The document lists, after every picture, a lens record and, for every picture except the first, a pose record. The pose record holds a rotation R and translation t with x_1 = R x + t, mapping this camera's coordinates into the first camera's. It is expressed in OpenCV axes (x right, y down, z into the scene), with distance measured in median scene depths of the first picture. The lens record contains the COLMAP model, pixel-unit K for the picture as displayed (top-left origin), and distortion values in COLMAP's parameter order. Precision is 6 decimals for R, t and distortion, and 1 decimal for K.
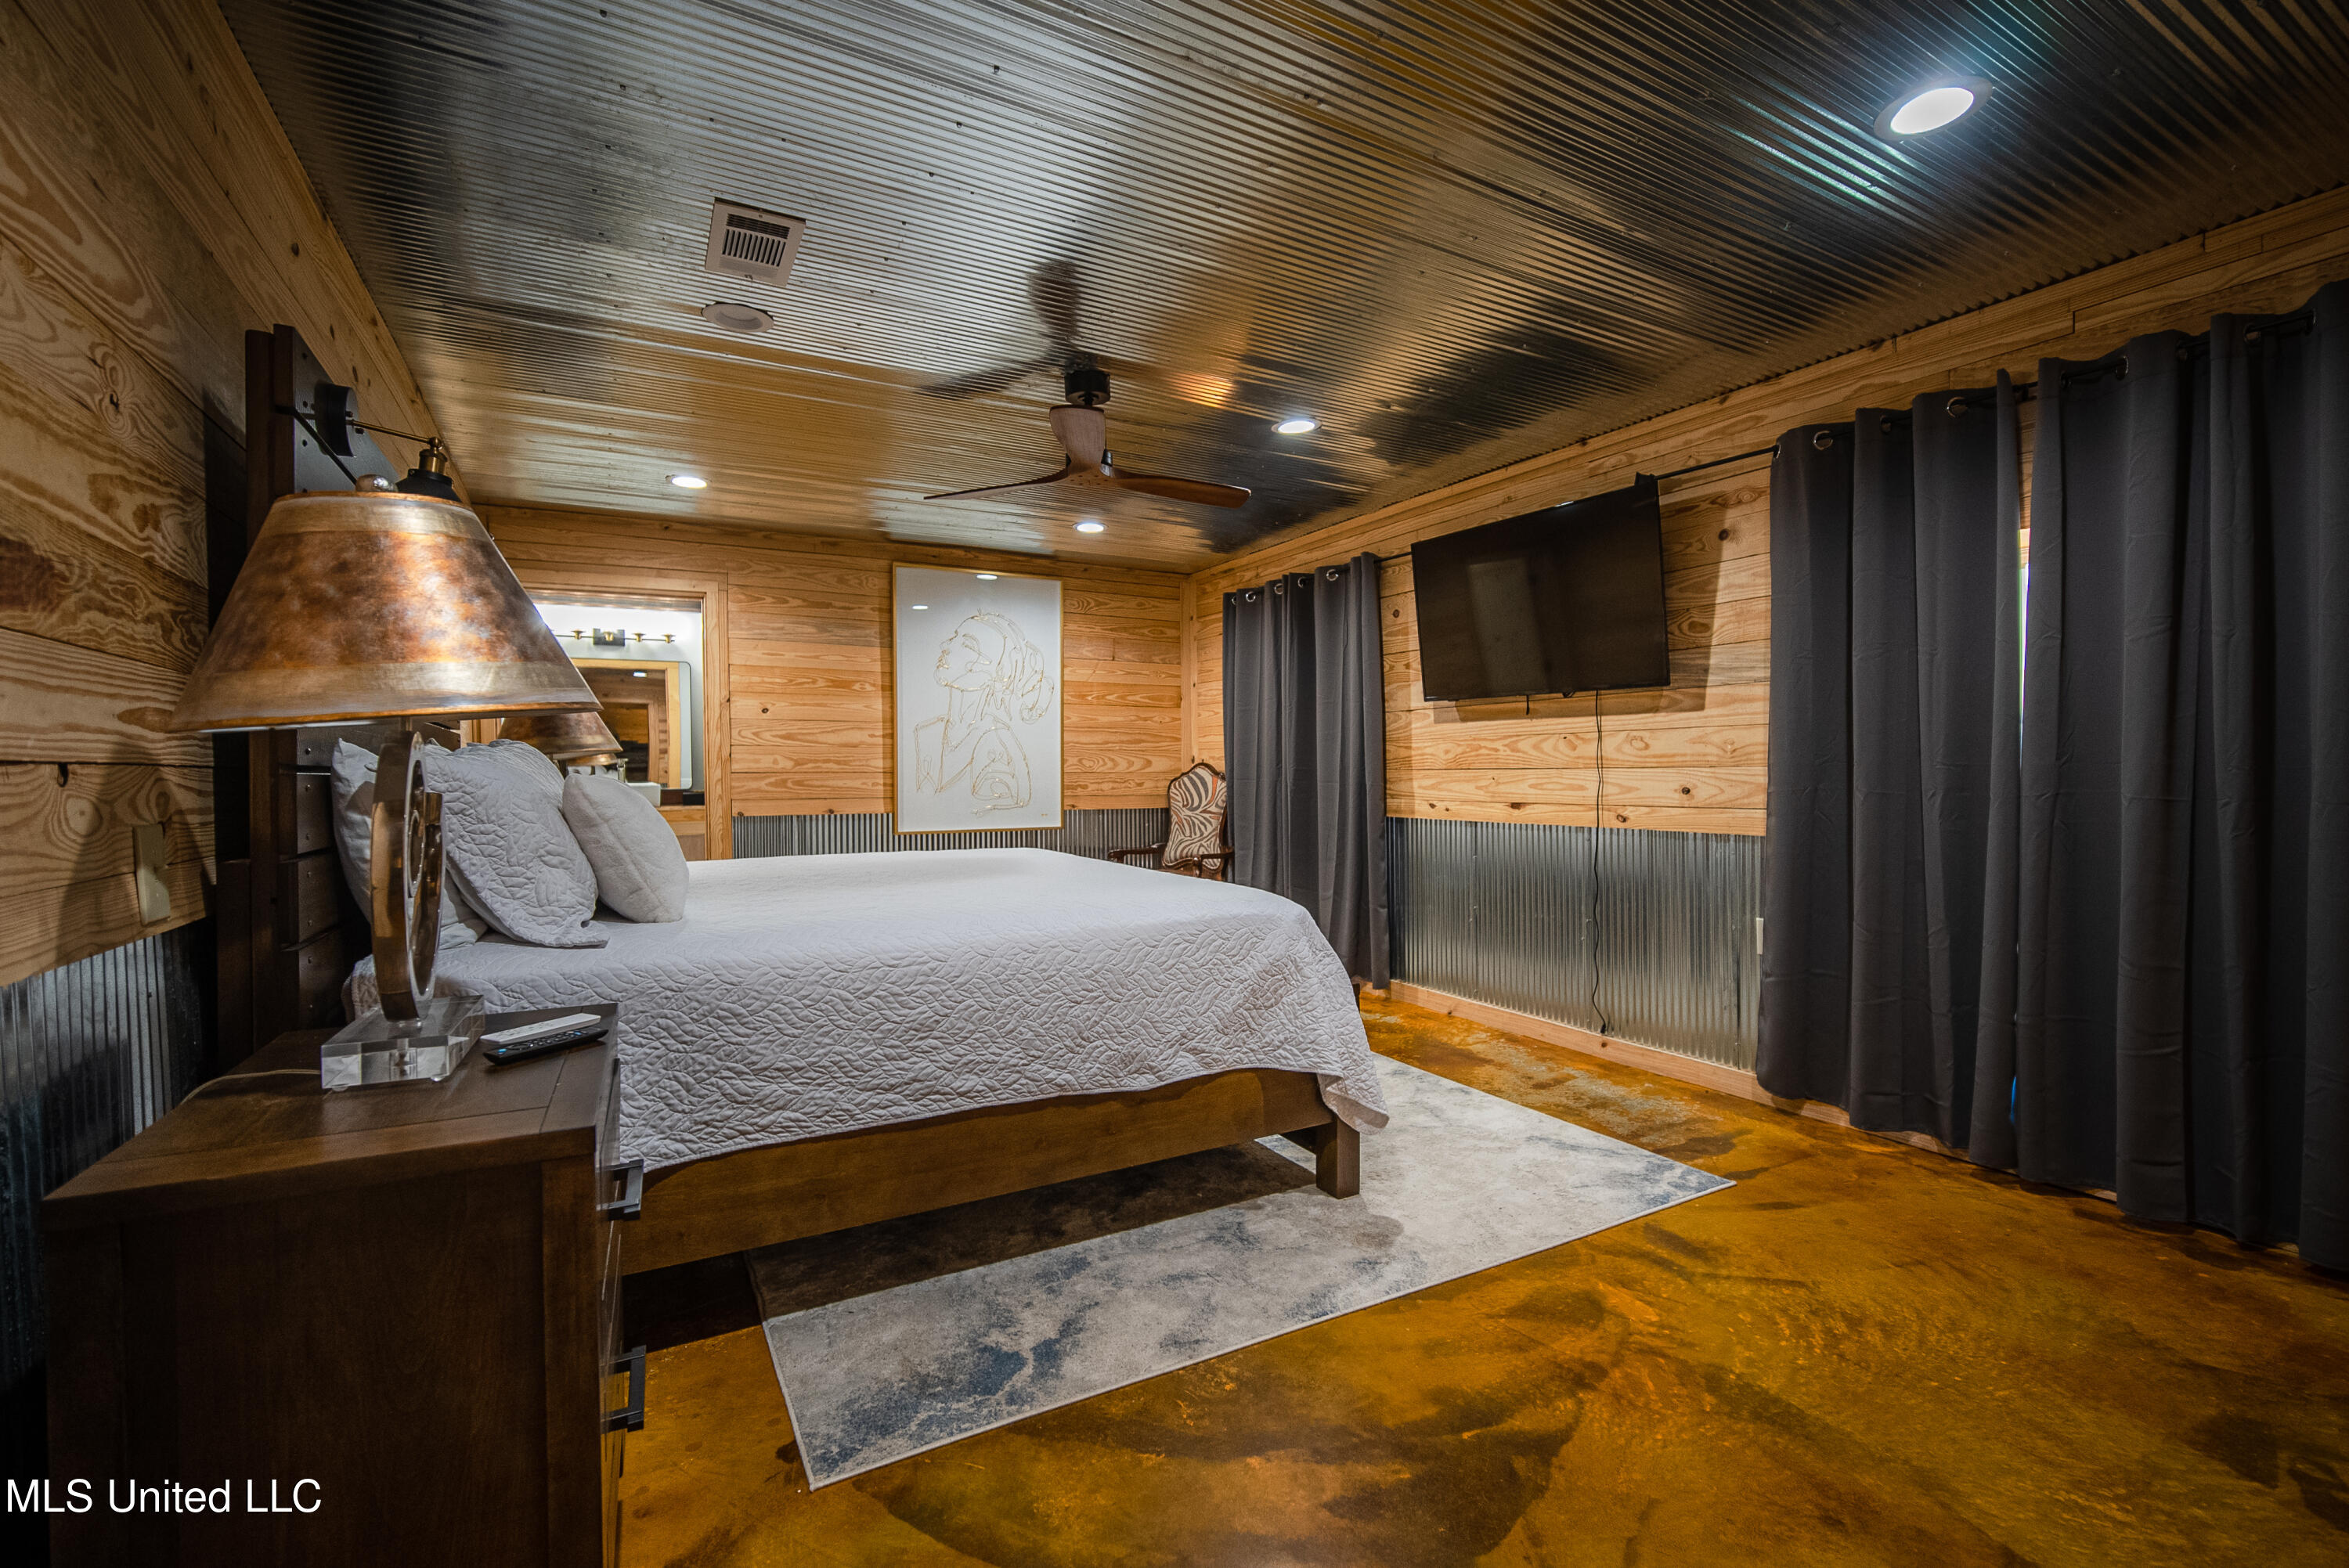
lens RADIAL K [[1018.0, 0, 1174.1], [0, 1018.0, 789.8], [0, 0, 1]] dist [-0.007903, 0.000701]
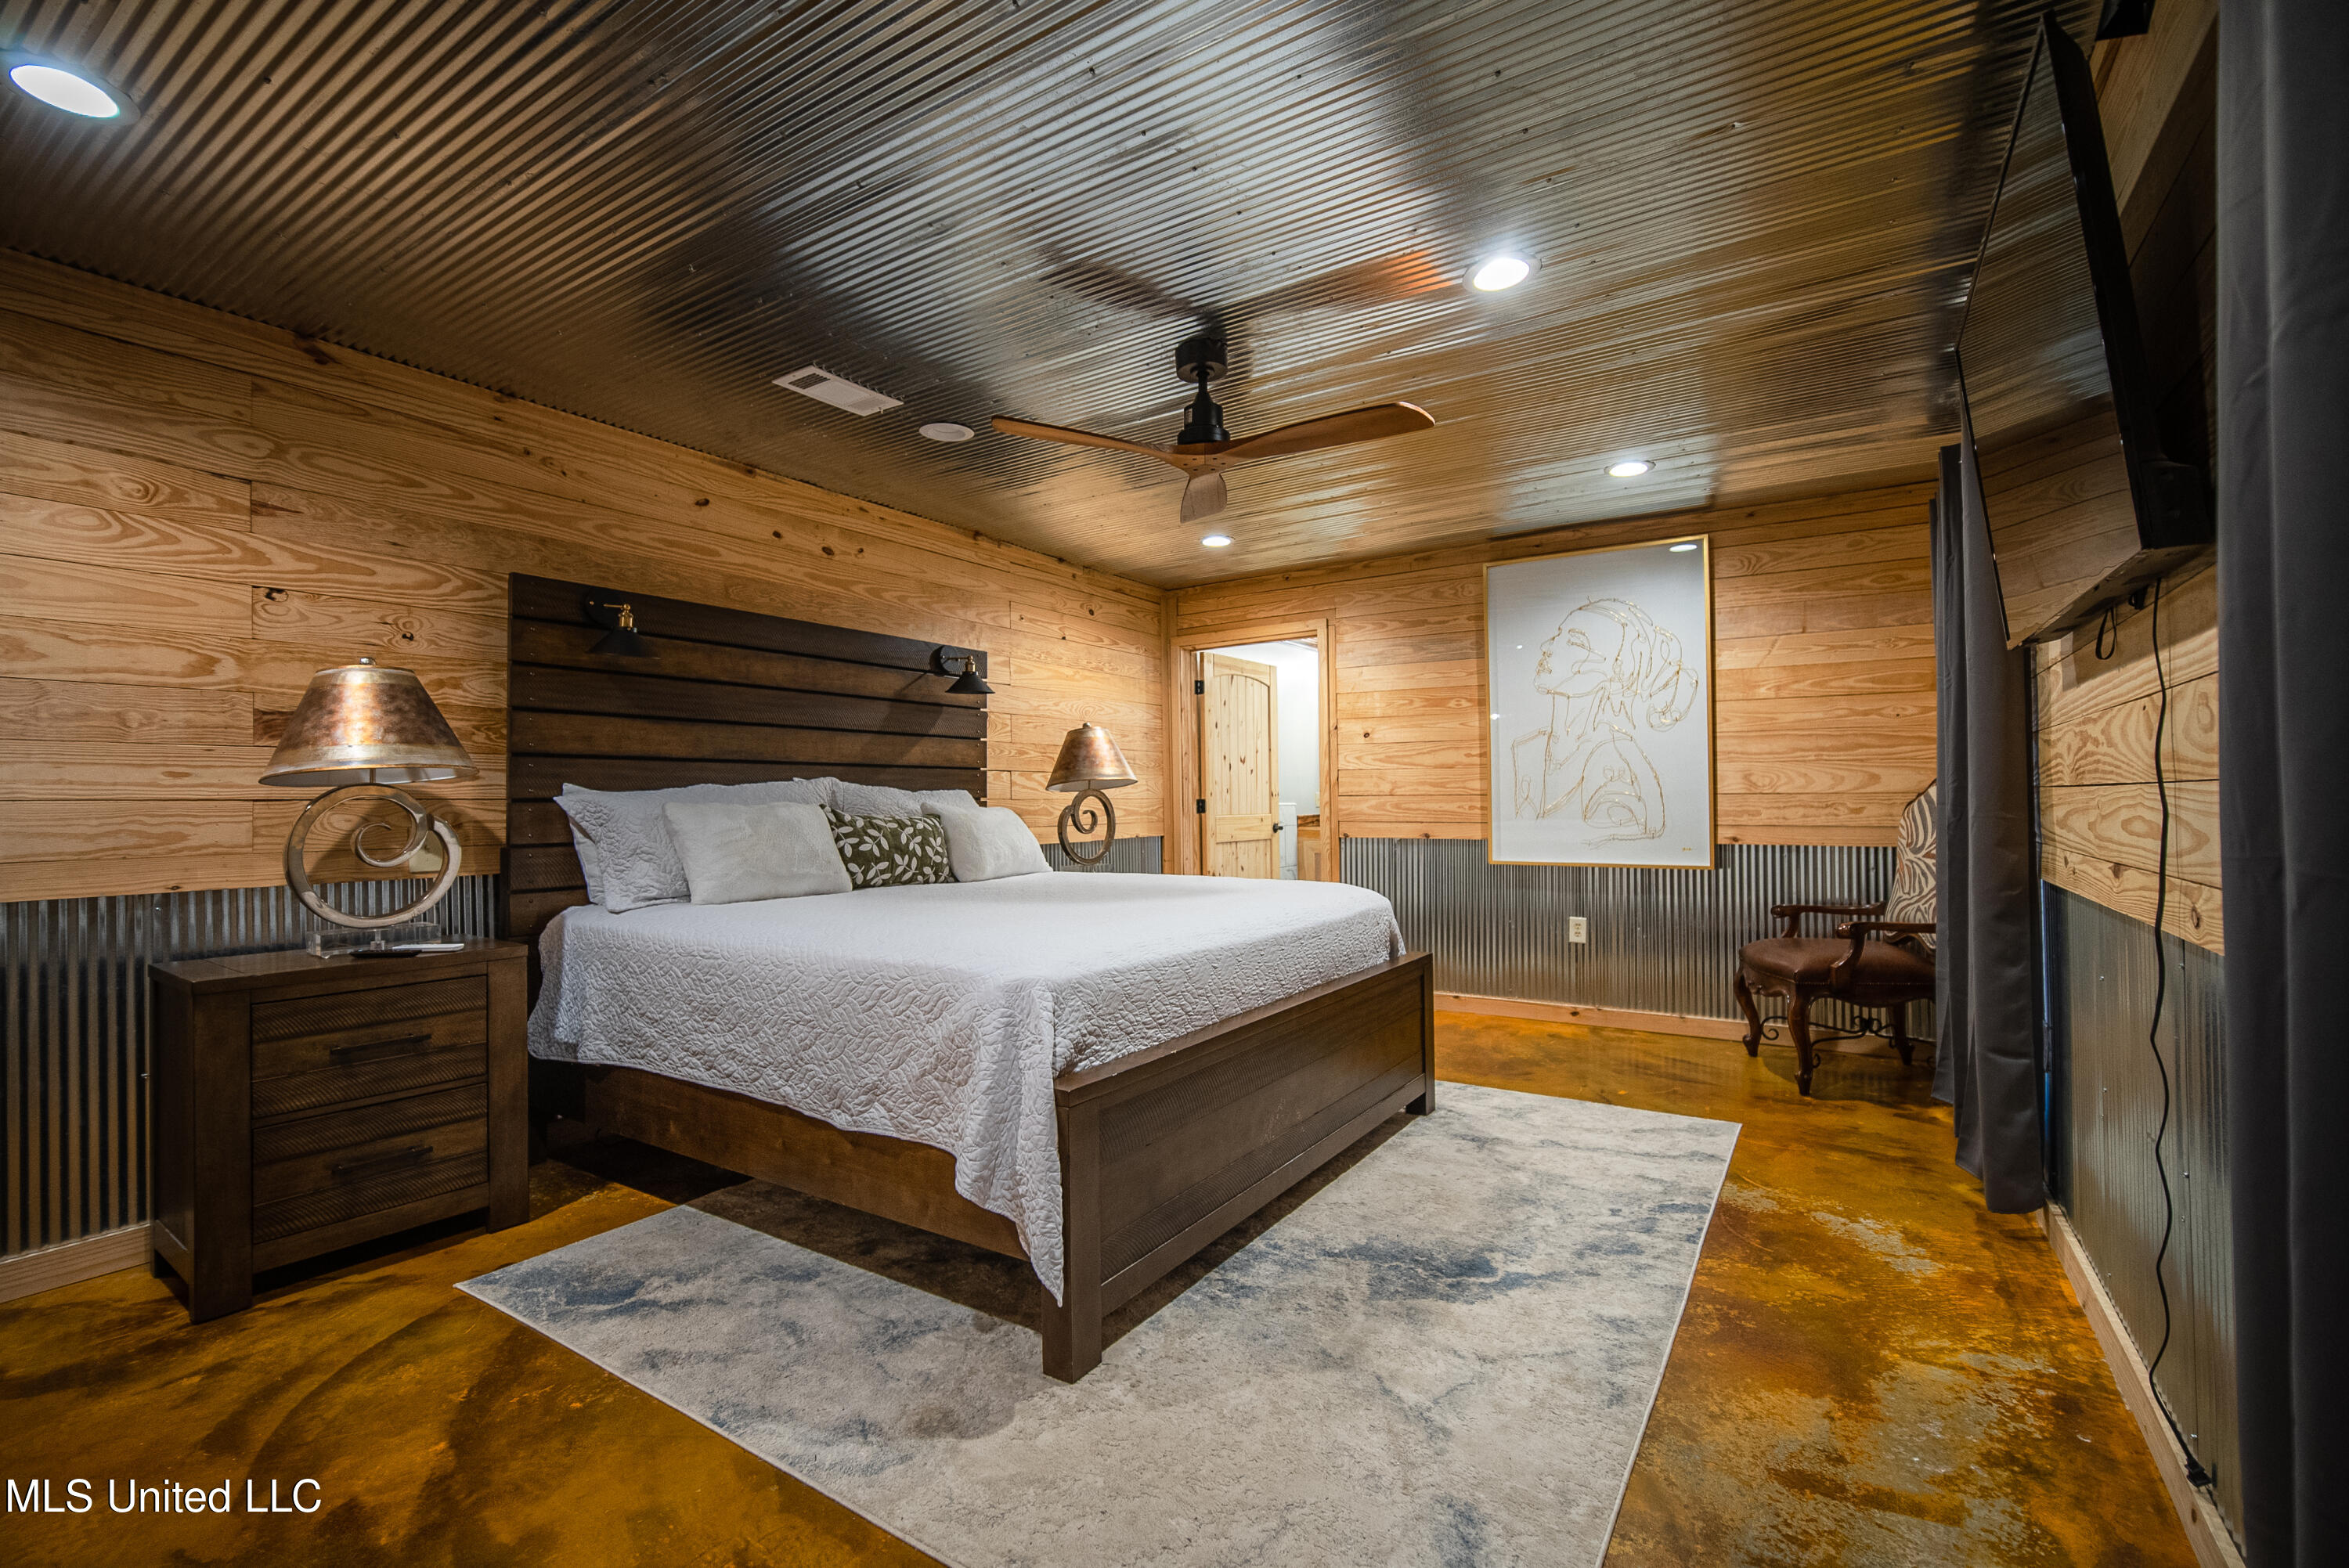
lens RADIAL K [[1018.0, 0, 1178.0], [0, 1018.0, 788.0], [0, 0, 1]] dist [-0.007903, 0.000701]
pose [[0.471228, -0.008795, -0.881968, 0.444243], [-0.008778, 0.999854, -0.014660, -0.008310], [0.881968, 0.014650, 0.471082, 0.373278]]
